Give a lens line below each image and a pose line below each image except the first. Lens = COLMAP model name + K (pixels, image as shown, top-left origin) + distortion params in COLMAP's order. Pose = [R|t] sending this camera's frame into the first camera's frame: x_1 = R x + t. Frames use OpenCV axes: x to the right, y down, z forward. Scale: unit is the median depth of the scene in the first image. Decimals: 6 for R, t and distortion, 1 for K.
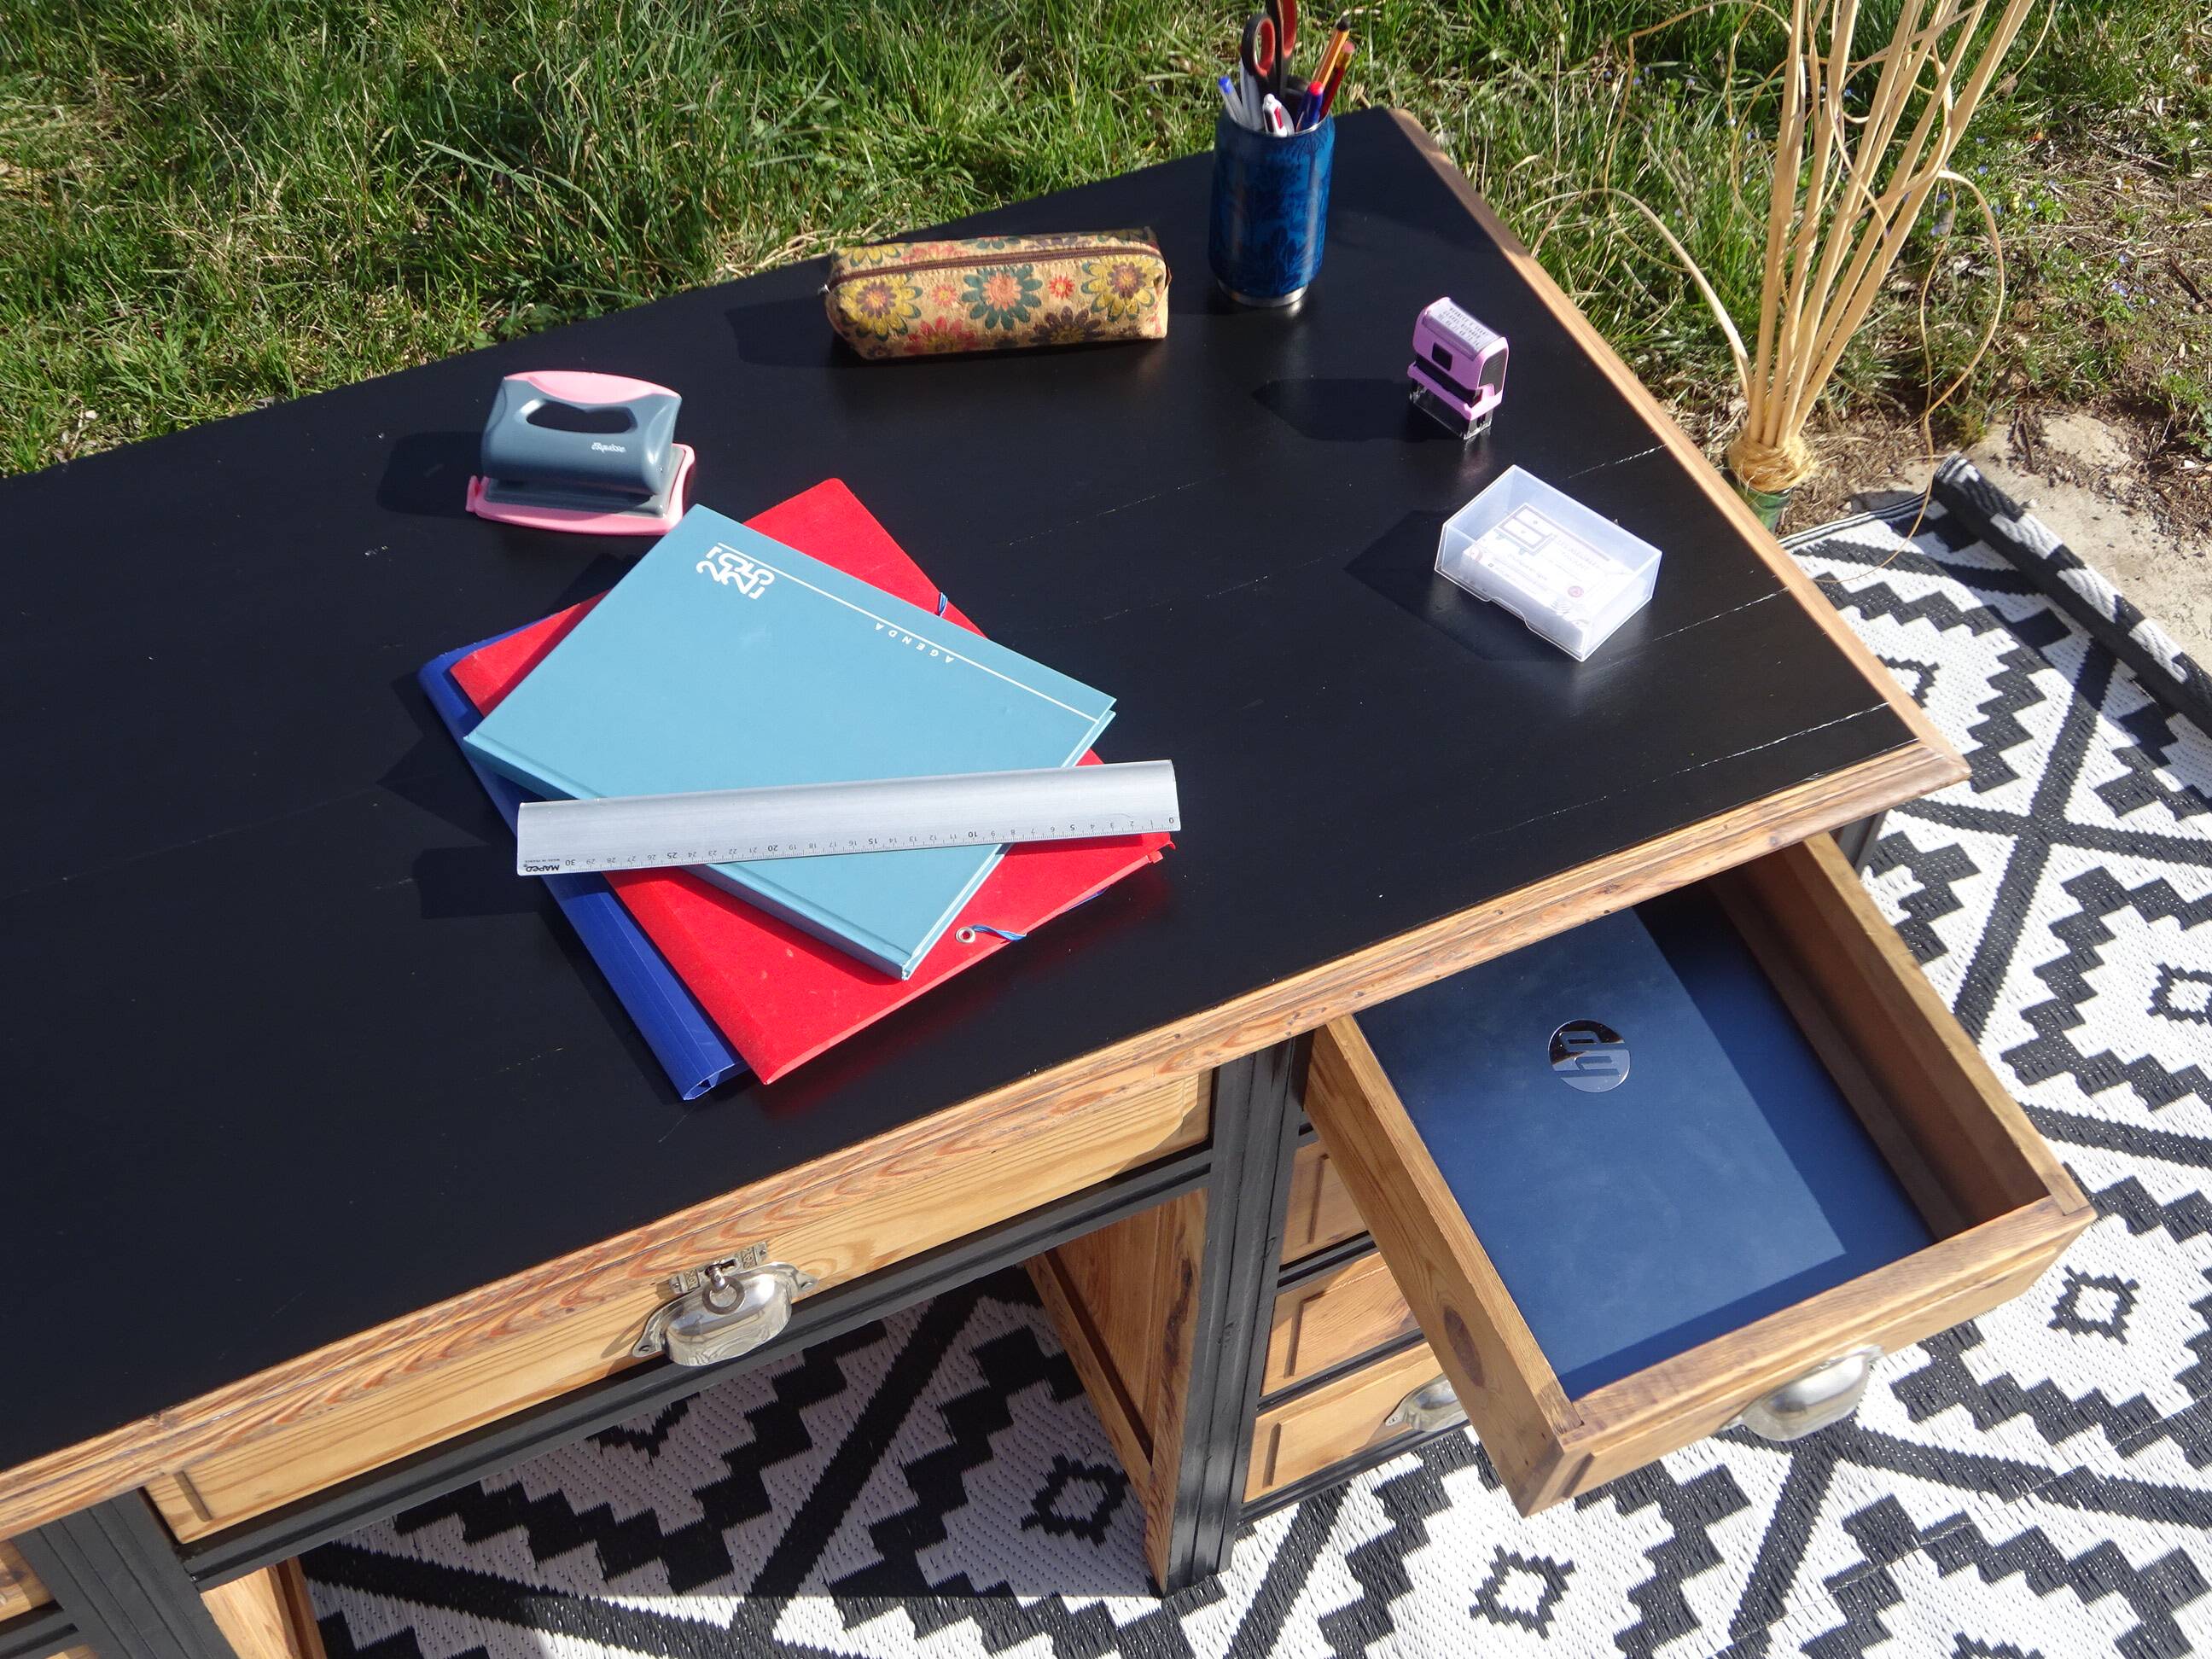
lens RADIAL K [[2567.8, 0, 1106.0], [0, 2567.8, 824.5], [0, 0, 1]] dist [-0.000630, 0.080177]
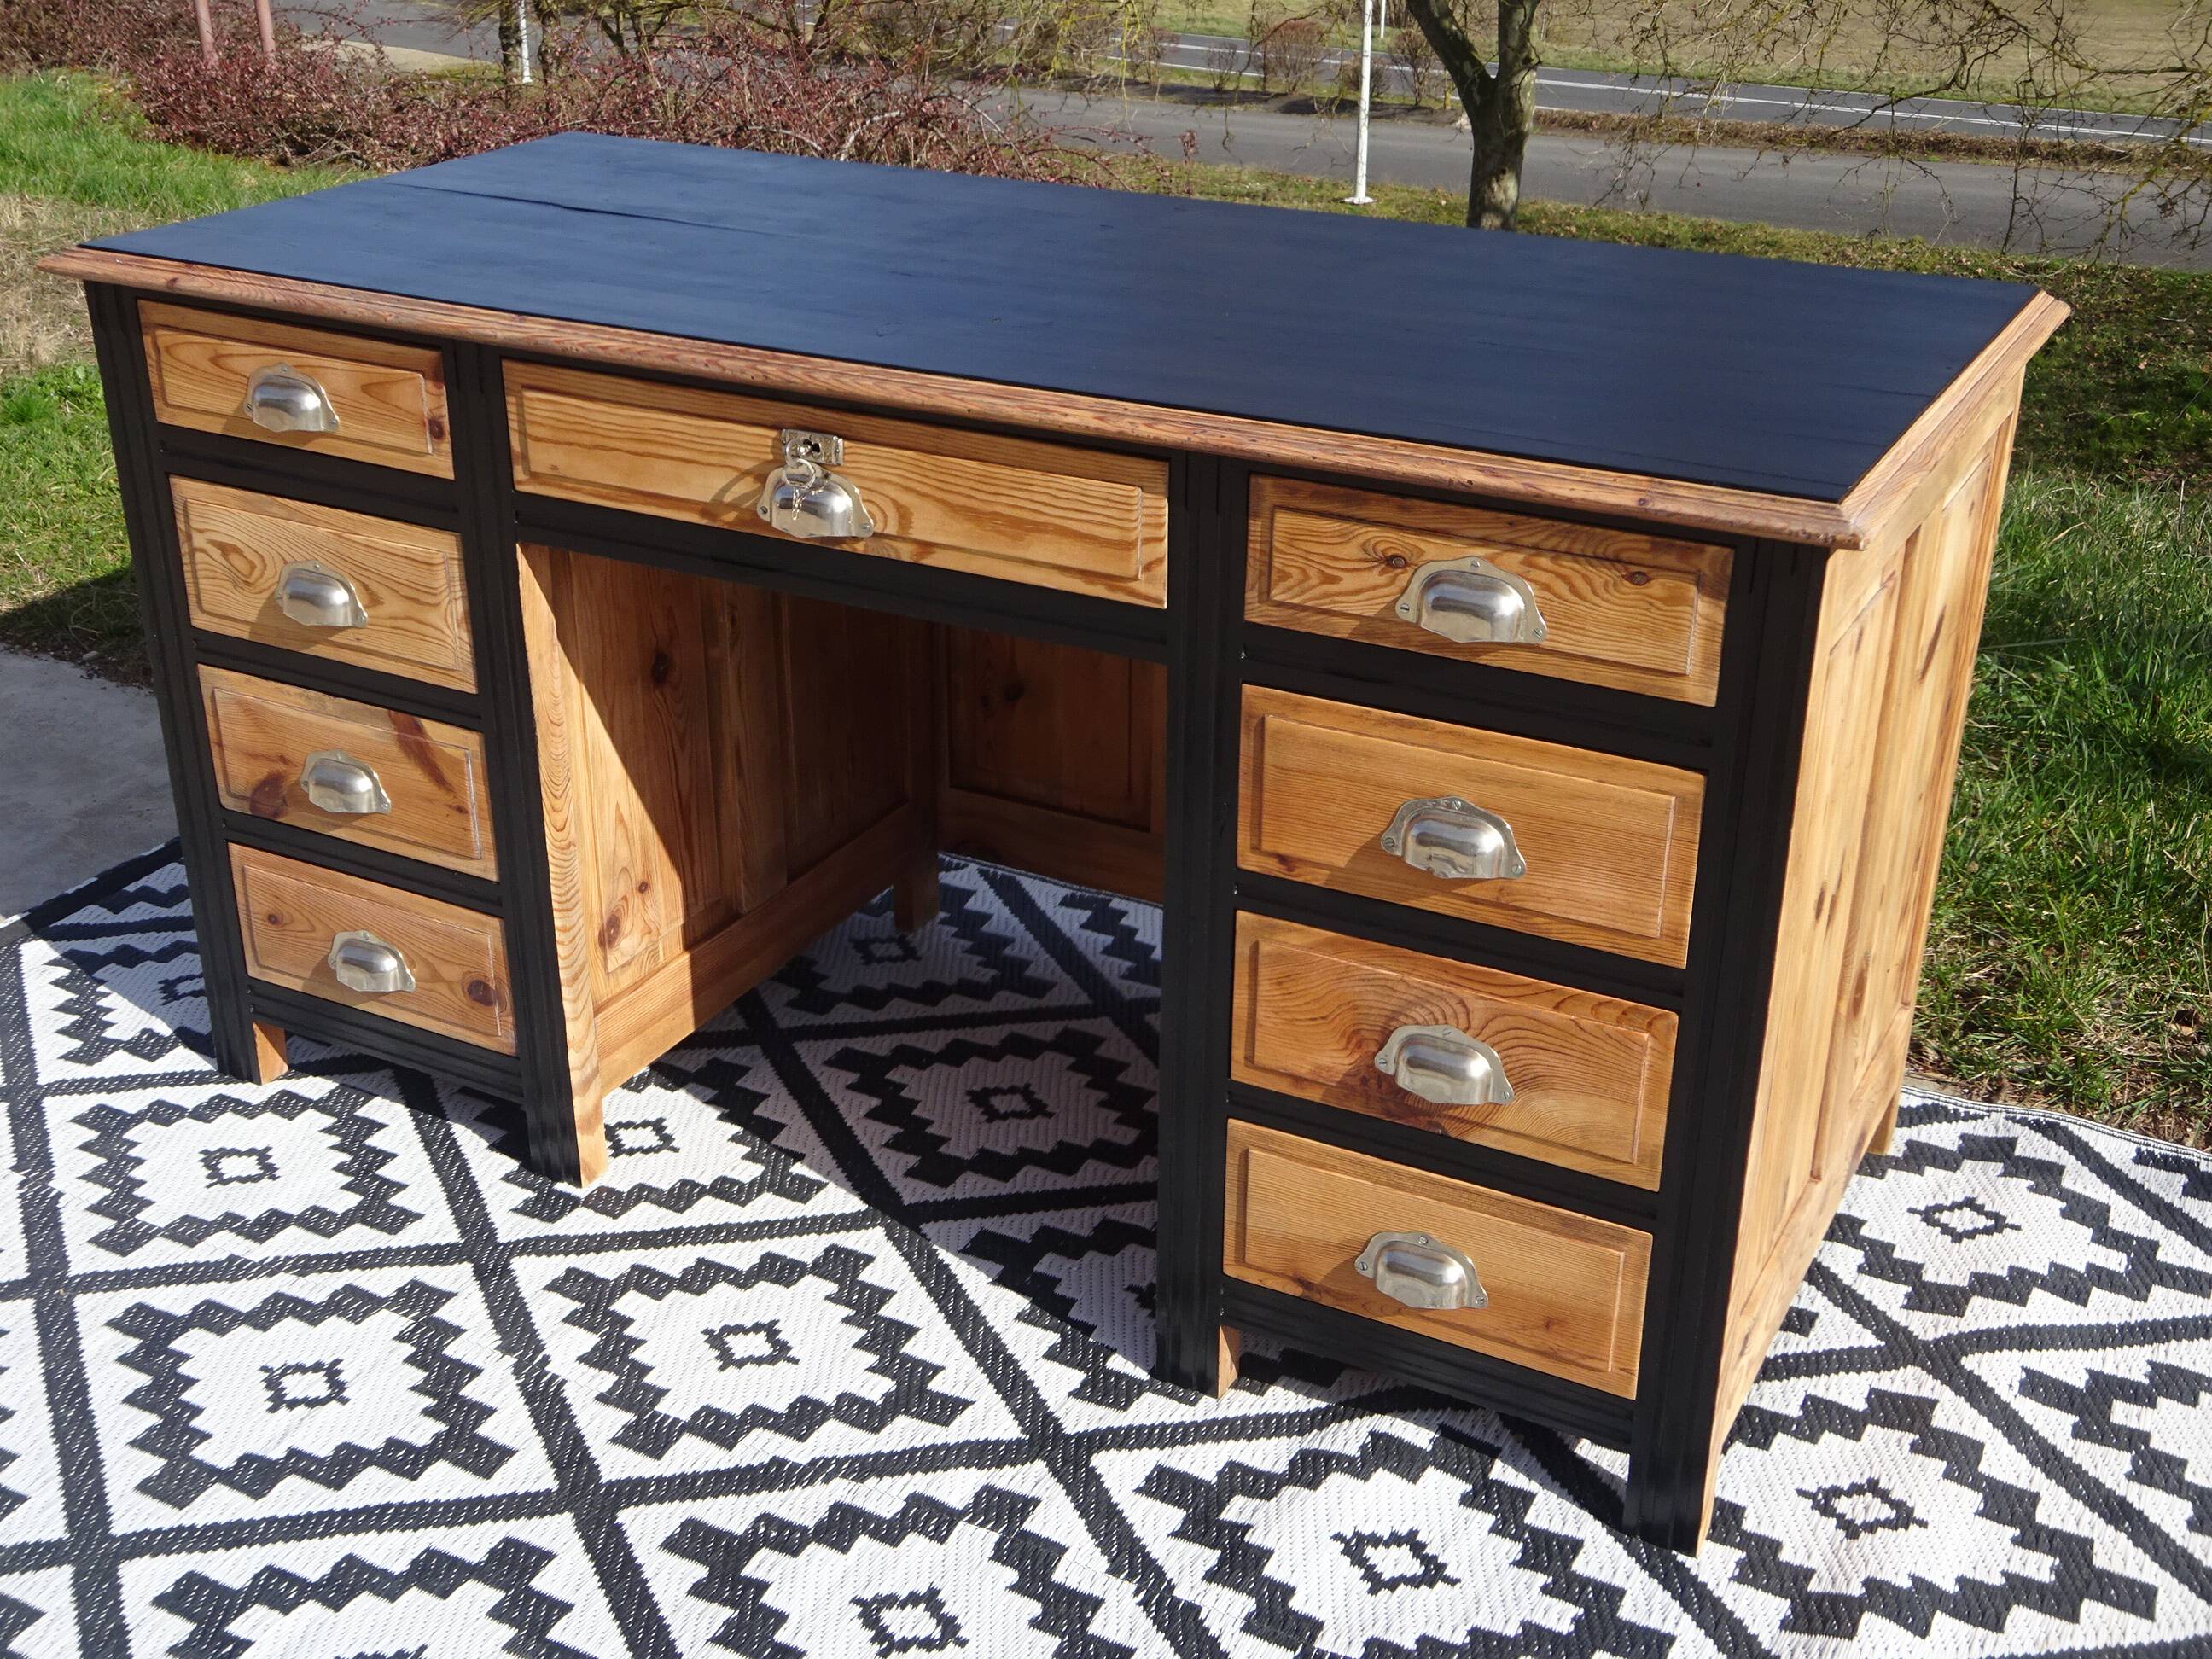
lens RADIAL K [[2501.9, 0, 1106.0], [0, 2501.9, 829.5], [0, 0, 1]] dist [0.035630, 0.035319]
pose [[0.602983, 0.321601, -0.730058, 0.688771], [-0.618819, 0.766105, -0.173626, 0.320277], [0.503463, 0.556467, 0.660961, 0.187359]]
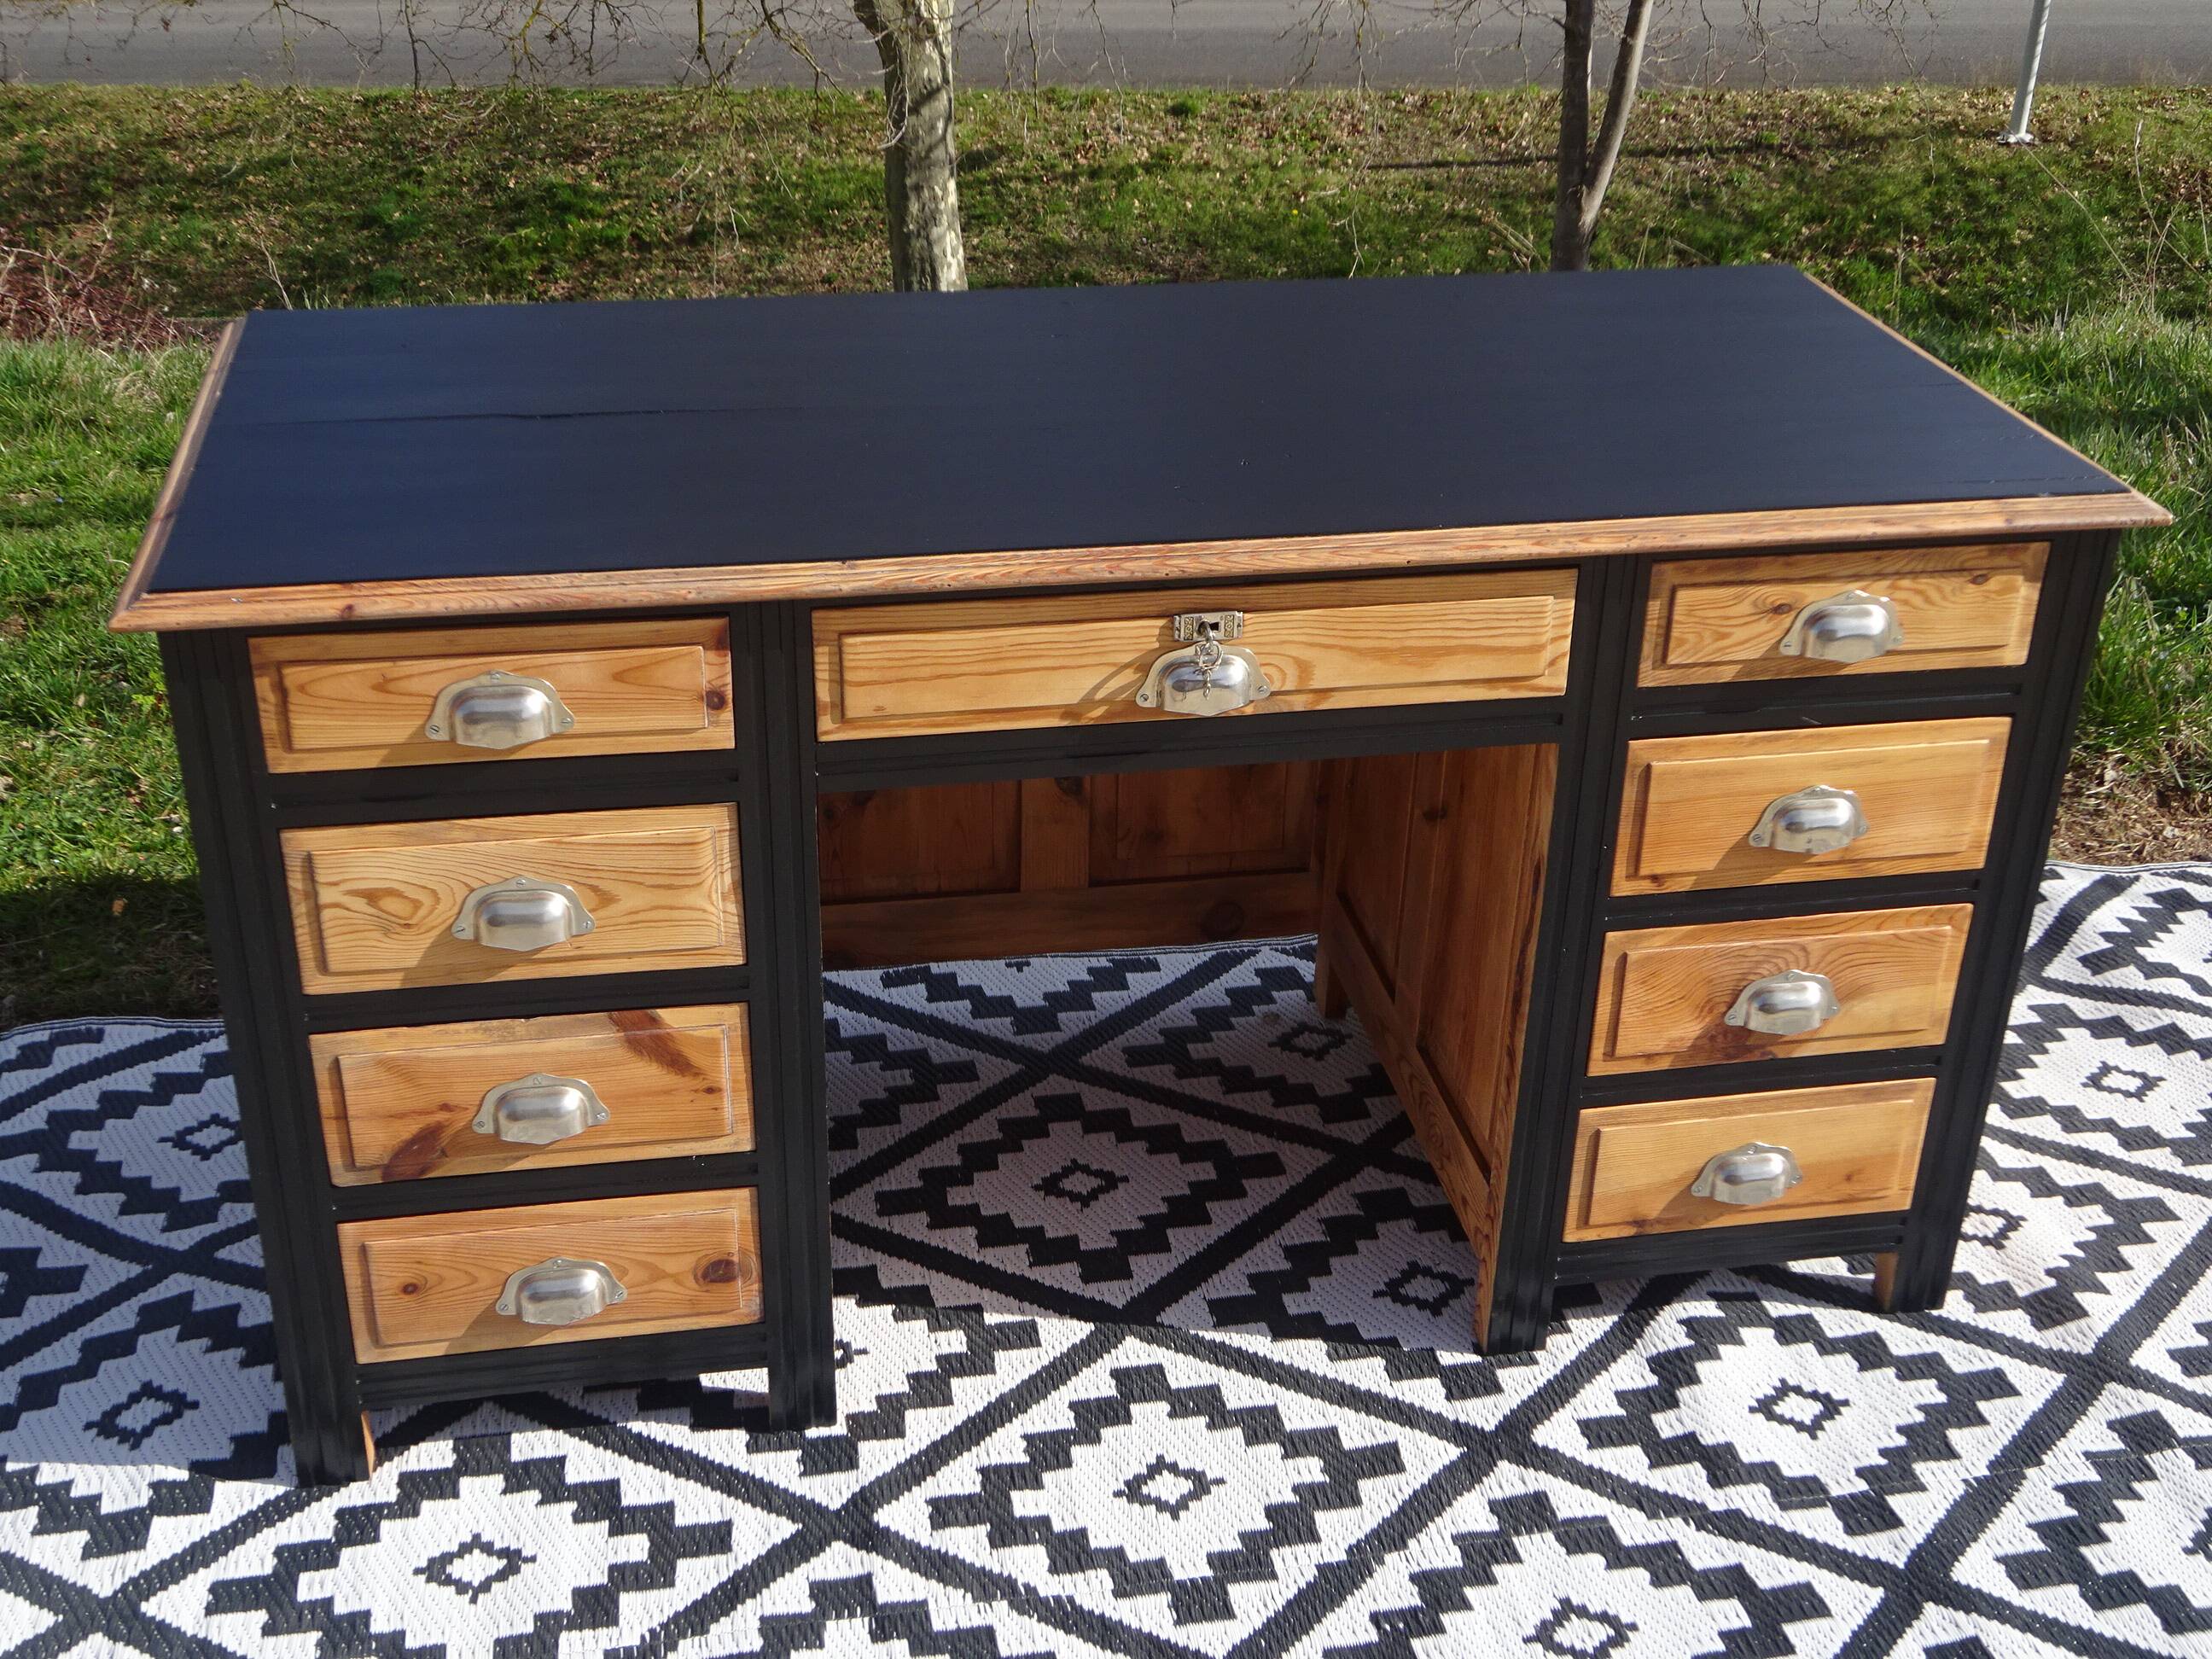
lens RADIAL K [[2501.9, 0, 1106.0], [0, 2501.9, 829.5], [0, 0, 1]] dist [0.035630, 0.035319]
pose [[0.967970, 0.119055, -0.221042, 0.079985], [-0.197219, 0.905390, -0.375996, 0.549294], [0.155366, 0.407546, 0.899871, -0.156350]]
